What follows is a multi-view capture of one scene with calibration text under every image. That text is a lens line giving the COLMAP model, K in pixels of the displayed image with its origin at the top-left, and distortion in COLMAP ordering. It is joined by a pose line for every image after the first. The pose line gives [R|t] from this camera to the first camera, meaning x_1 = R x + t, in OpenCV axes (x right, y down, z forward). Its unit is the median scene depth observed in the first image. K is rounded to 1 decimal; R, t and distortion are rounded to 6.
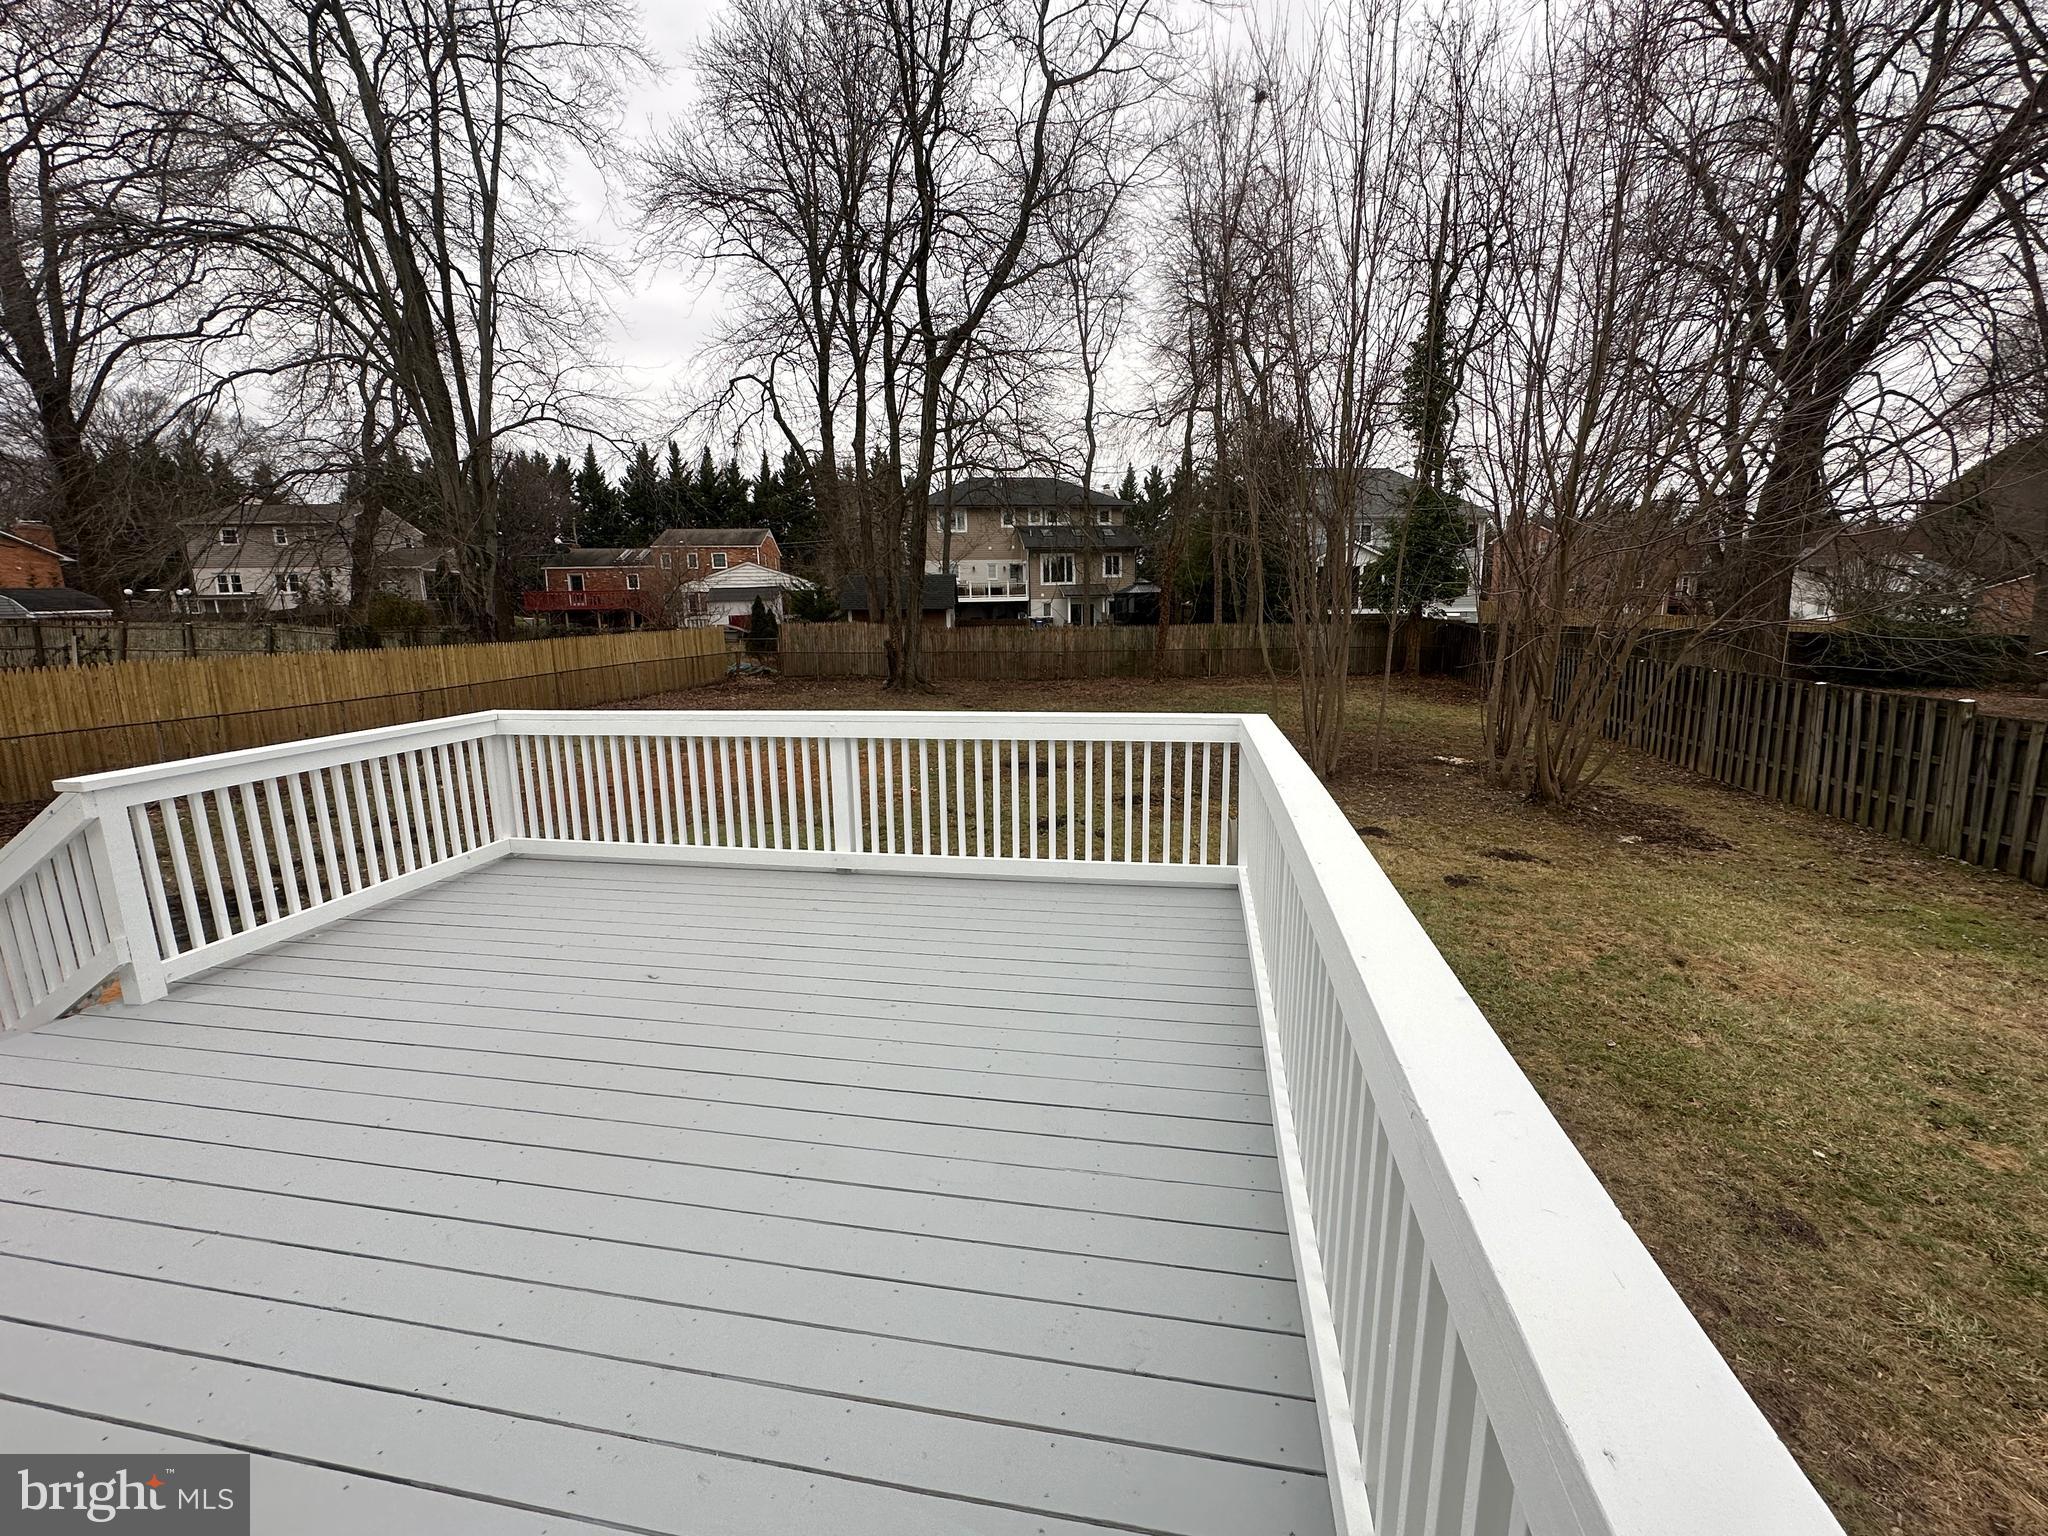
lens RADIAL K [[857.7, 0, 1024.4], [0, 857.7, 769.1], [0, 0, 1]] dist [-0.001917, 0.000025]
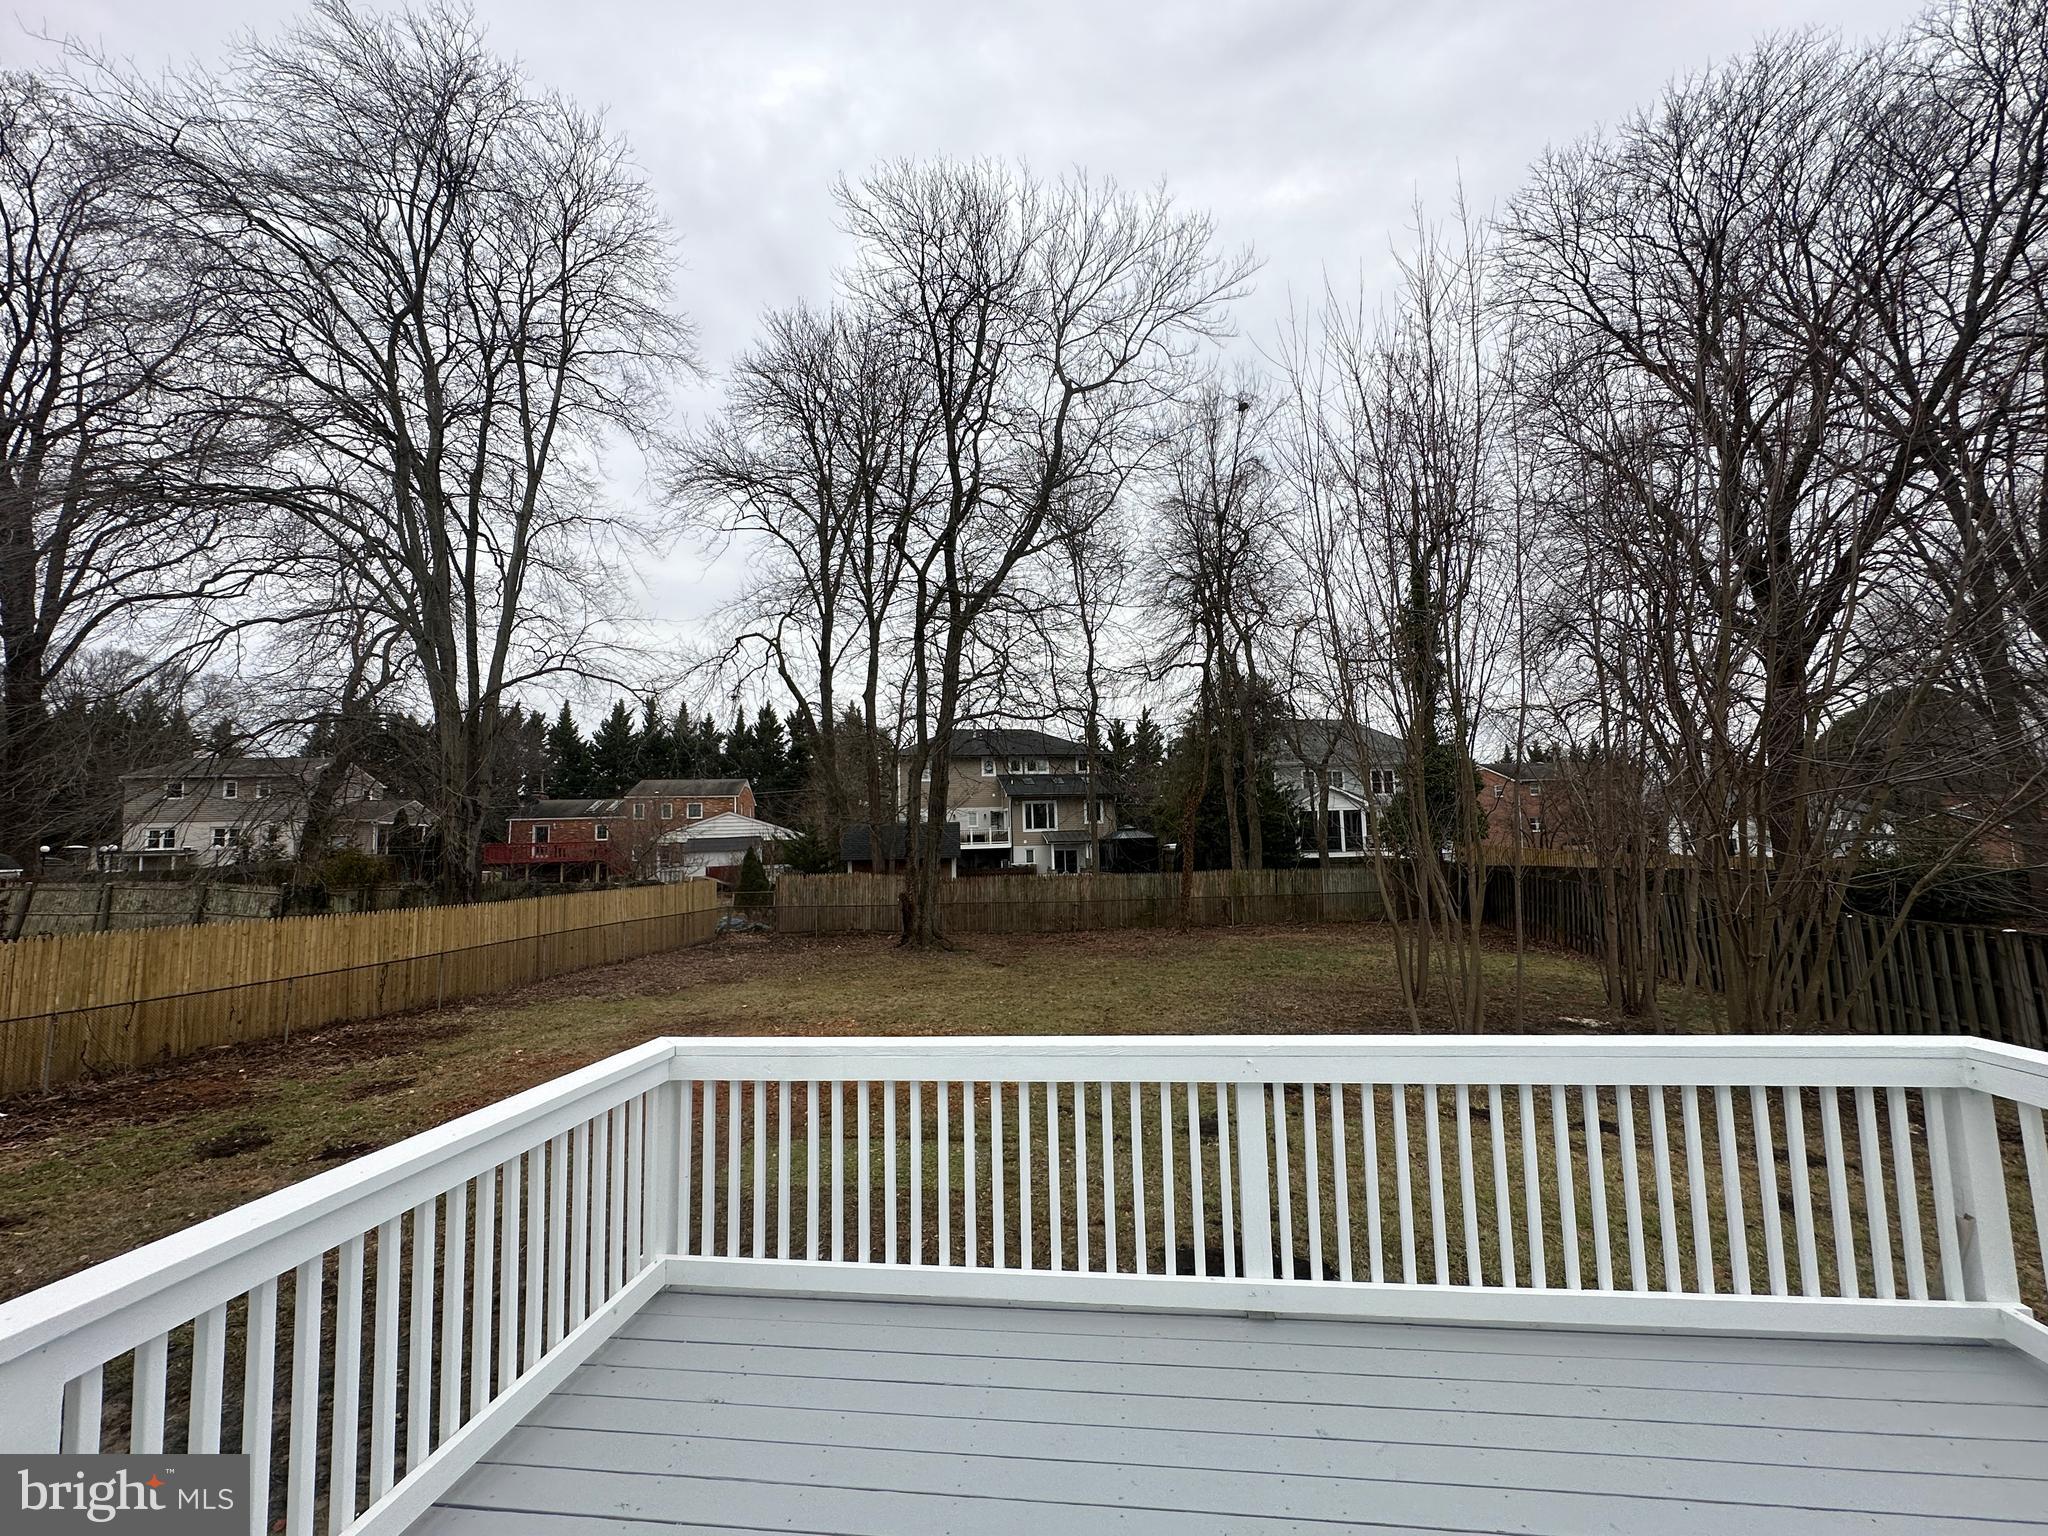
lens RADIAL K [[857.7, 0, 1025.1], [0, 857.7, 767.5], [0, 0, 1]] dist [-0.001917, 0.000025]
pose [[0.998366, -0.006431, 0.056777, -0.063460], [0.022159, 0.959462, -0.280965, -0.012939], [-0.052668, 0.281765, 0.958037, 0.051598]]
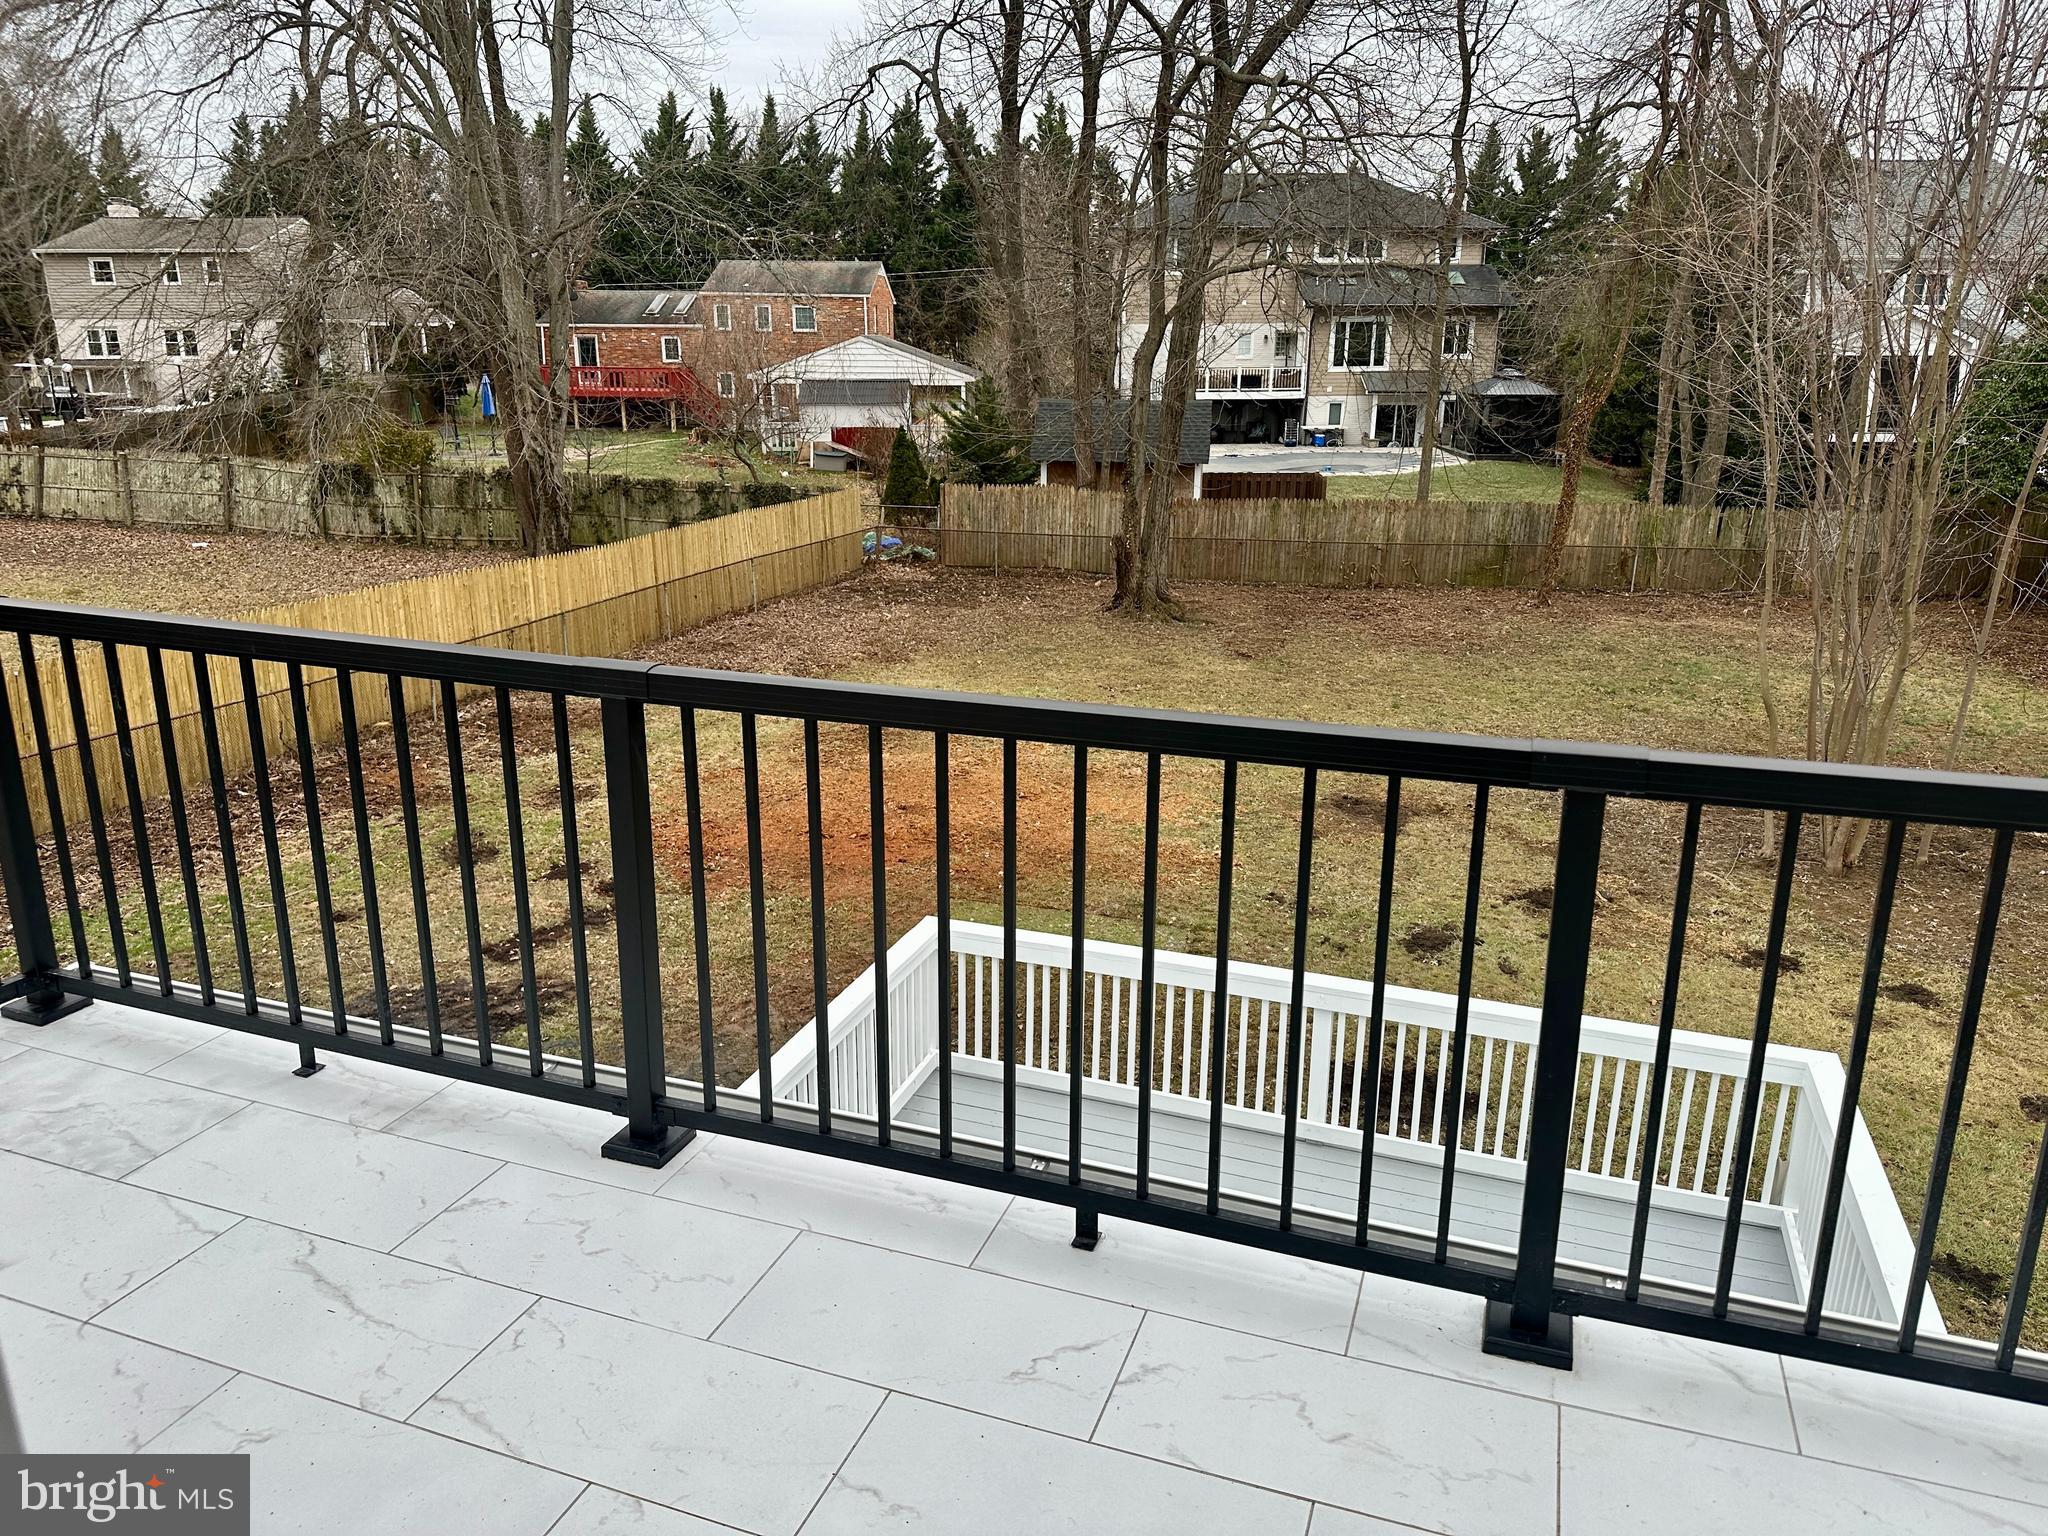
lens RADIAL K [[1434.7, 0, 1012.0], [0, 1434.7, 789.2], [0, 0, 1]] dist [0.065220, -0.082409]
pose [[0.986507, 0.065949, -0.149849, -0.050460], [-0.048278, 0.991762, 0.118646, -0.066944], [0.156439, -0.109811, 0.981564, -0.083809]]
